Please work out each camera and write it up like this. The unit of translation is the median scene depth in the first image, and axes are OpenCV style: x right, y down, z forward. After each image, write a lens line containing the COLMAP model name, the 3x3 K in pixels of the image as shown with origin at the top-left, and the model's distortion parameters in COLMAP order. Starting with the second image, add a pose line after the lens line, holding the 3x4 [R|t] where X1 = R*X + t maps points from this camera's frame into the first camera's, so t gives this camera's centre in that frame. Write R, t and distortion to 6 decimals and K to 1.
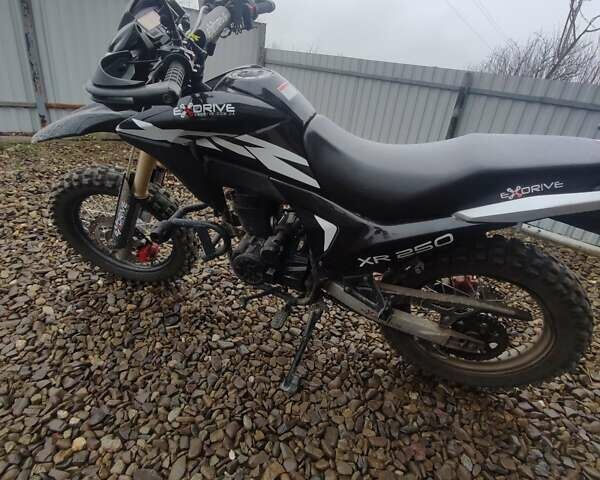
lens RADIAL K [[365.0, 0, 300.0], [0, 365.0, 240.0], [0, 0, 1]] dist [0.005592, 0.002757]
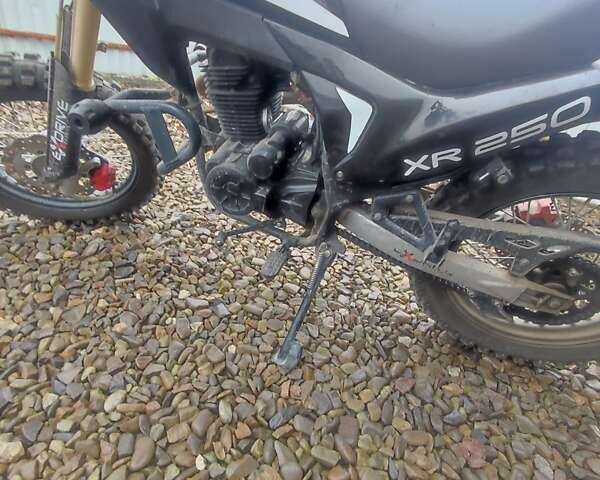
lens RADIAL K [[365.0, 0, 300.0], [0, 365.0, 240.0], [0, 0, 1]] dist [0.005592, 0.002757]
pose [[0.998931, 0.015127, 0.043677, -0.037049], [-0.018118, 0.997458, 0.068908, 0.122561], [-0.042523, -0.069626, 0.996666, 0.314065]]
